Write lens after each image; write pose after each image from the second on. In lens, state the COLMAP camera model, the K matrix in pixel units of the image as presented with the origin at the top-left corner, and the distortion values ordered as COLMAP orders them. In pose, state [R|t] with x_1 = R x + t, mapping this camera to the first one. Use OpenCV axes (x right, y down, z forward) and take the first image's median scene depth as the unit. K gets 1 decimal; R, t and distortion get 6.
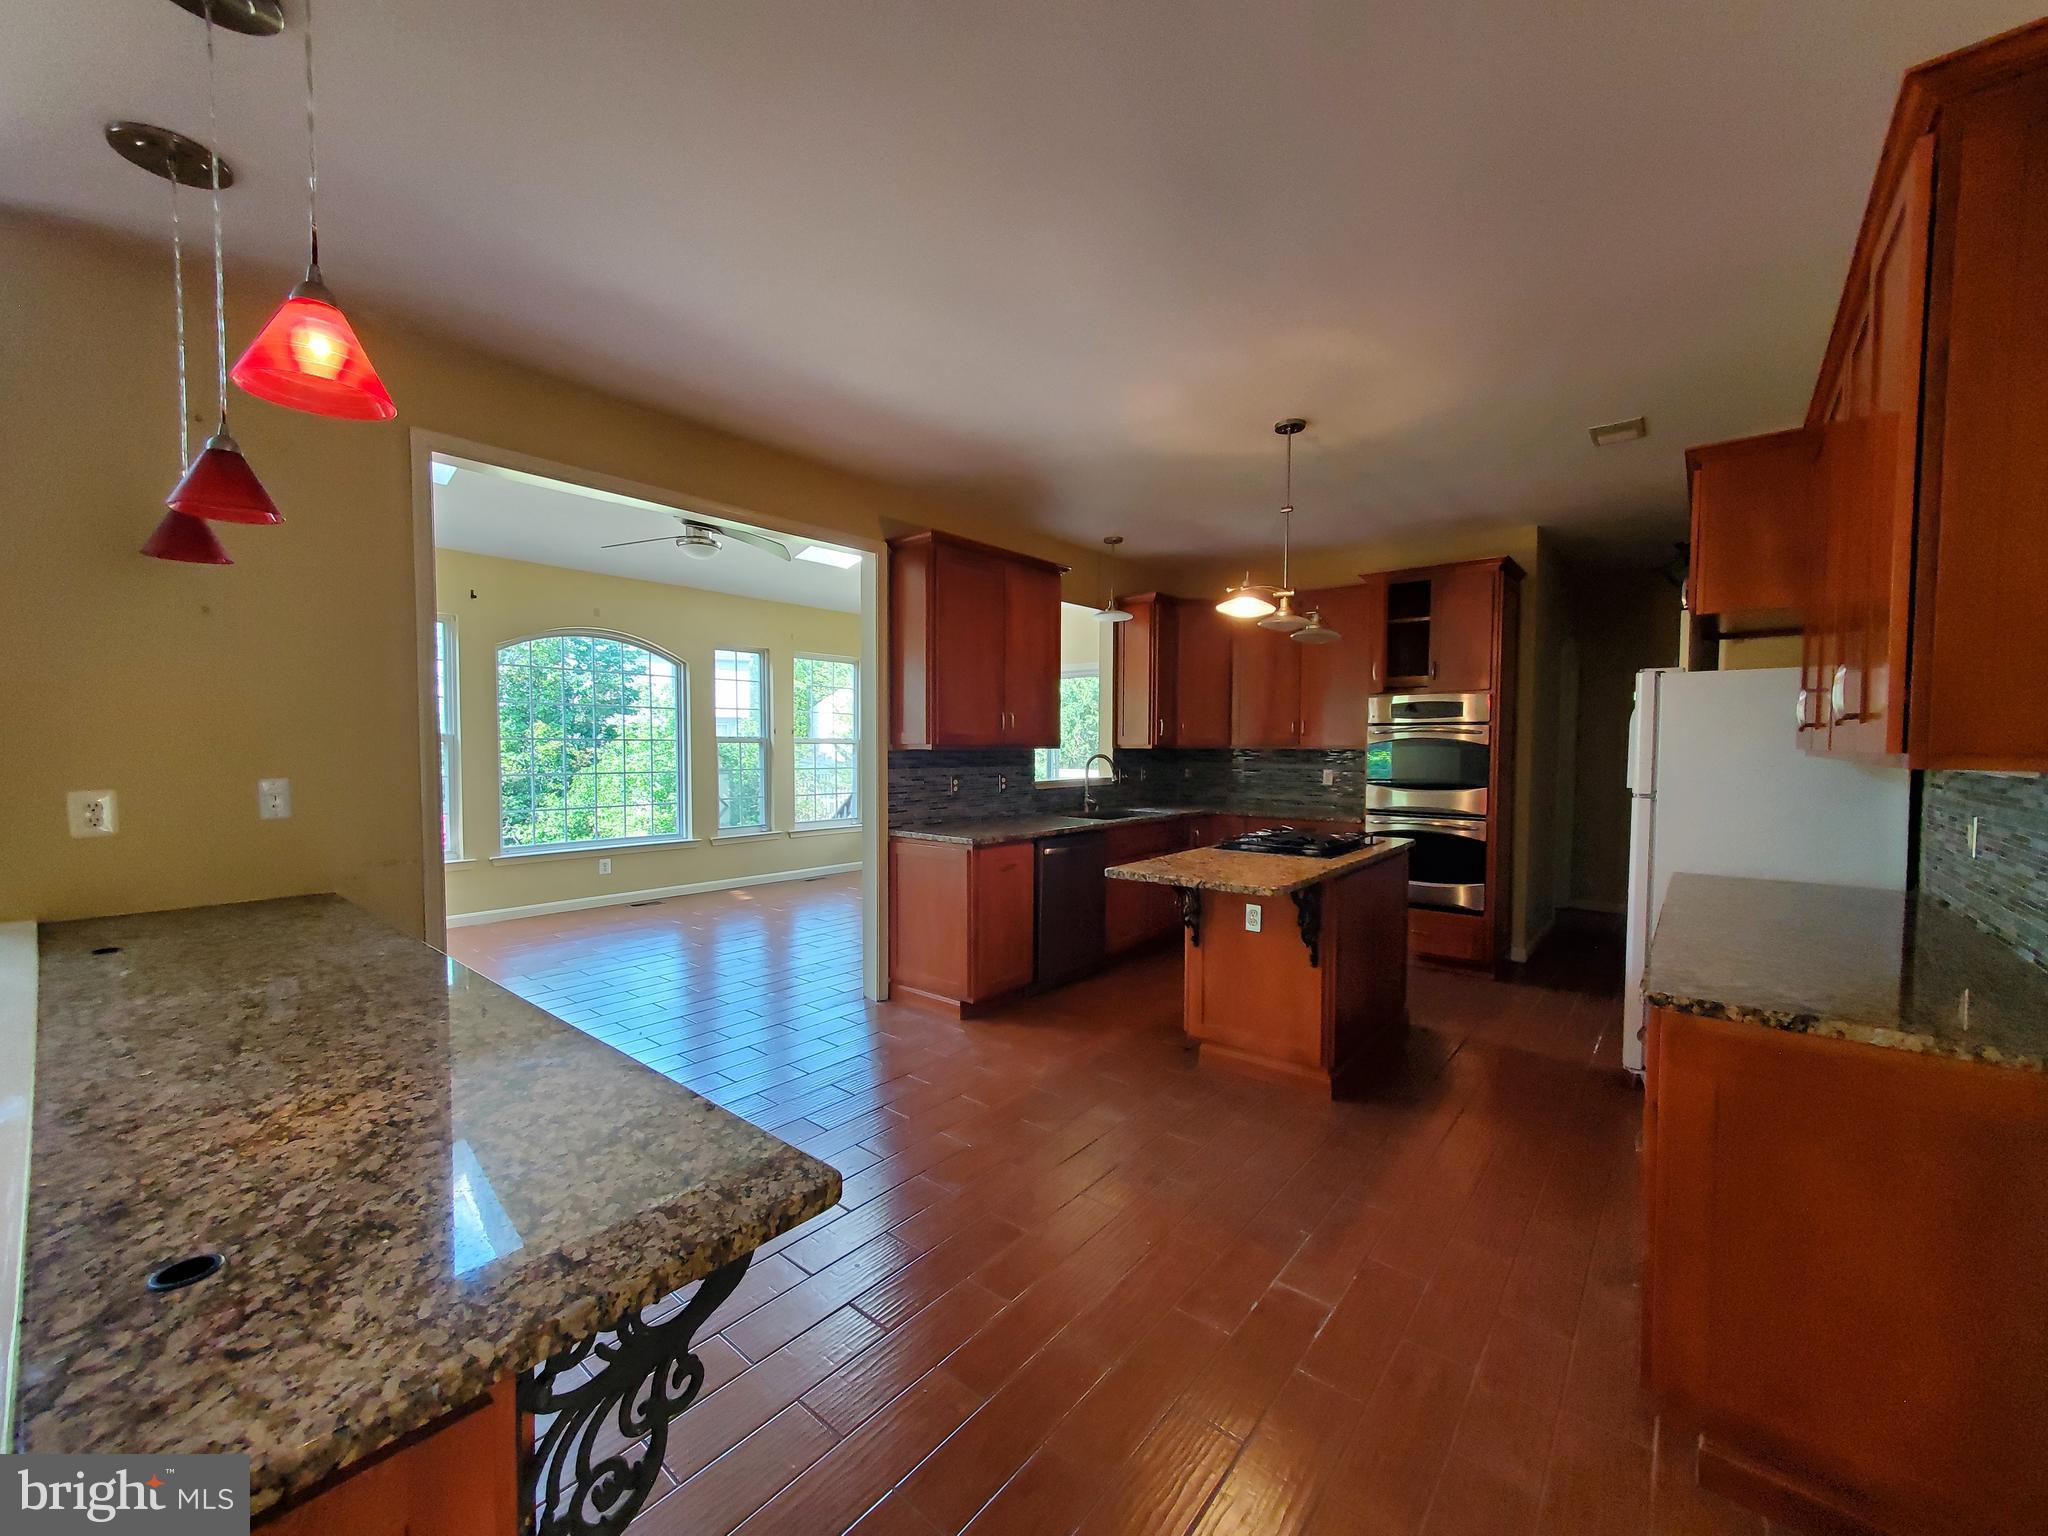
lens RADIAL K [[809.7, 0, 1029.5], [0, 809.7, 779.2], [0, 0, 1]] dist [0.018148, -0.009477]
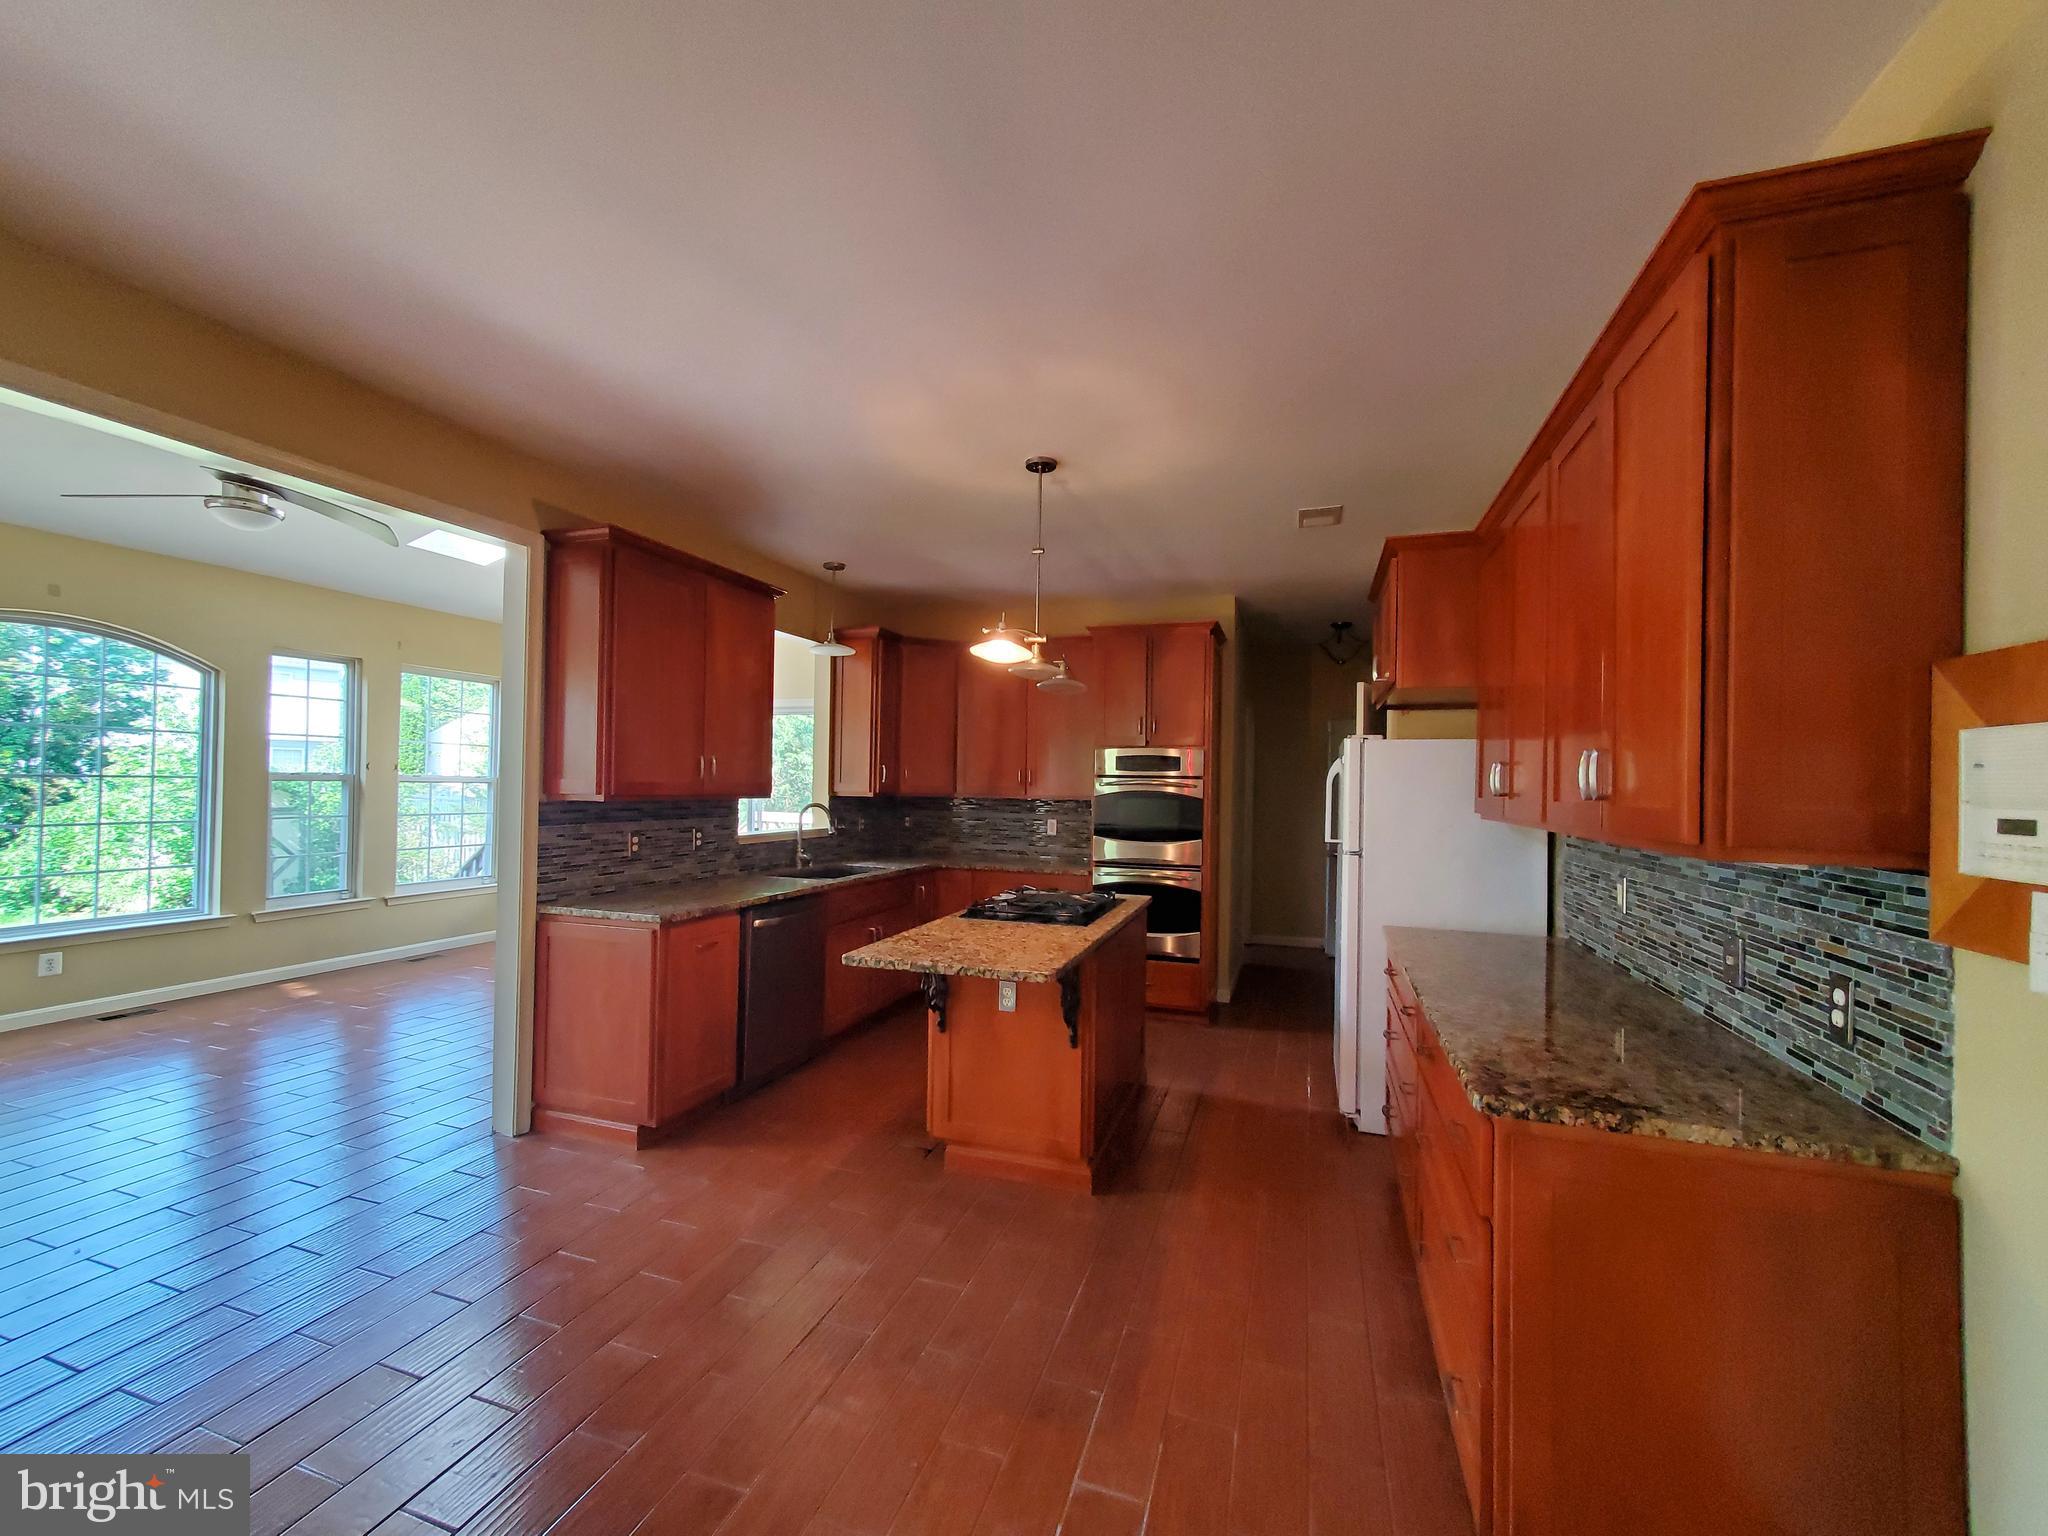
lens RADIAL K [[809.7, 0, 1029.5], [0, 809.7, 779.2], [0, 0, 1]] dist [0.018148, -0.009477]
pose [[0.931806, 0.014498, 0.362668, -0.021037], [0.001952, 0.998987, -0.044953, -0.020493], [-0.362953, 0.042596, 0.930834, 0.108165]]
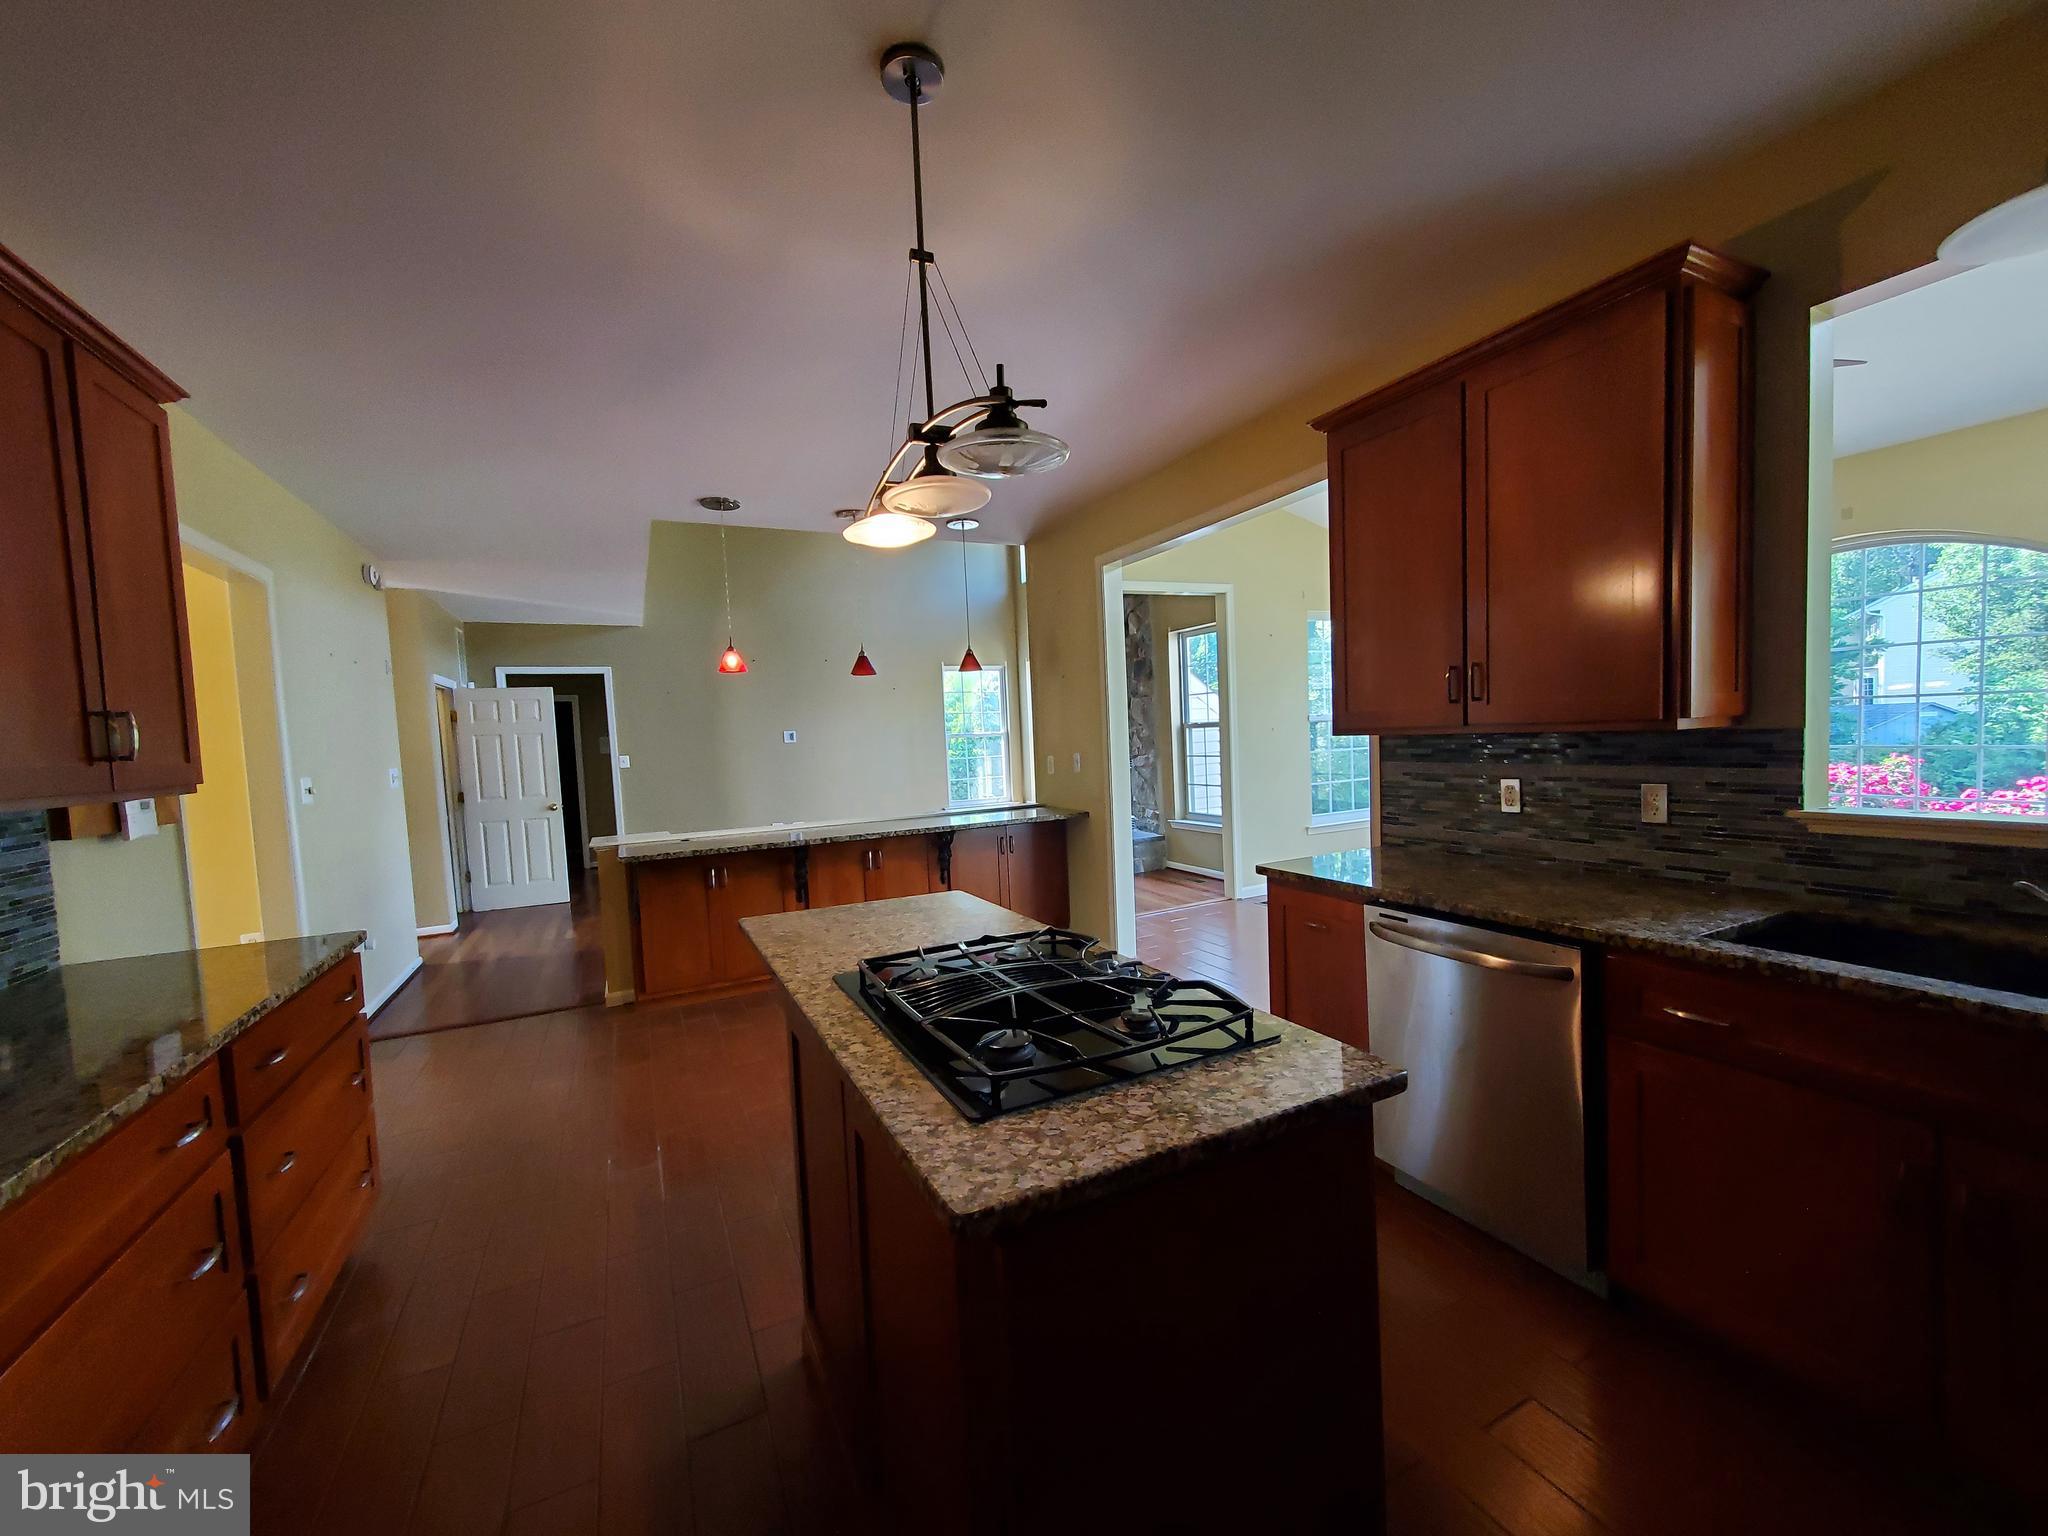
lens RADIAL K [[809.7, 0, 1029.5], [0, 809.7, 779.2], [0, 0, 1]] dist [0.018148, -0.009477]
pose [[-0.400924, 0.066659, -0.913683, 0.583197], [0.002513, 0.997425, 0.071666, -0.046702], [0.916108, 0.026437, -0.400059, 0.977669]]
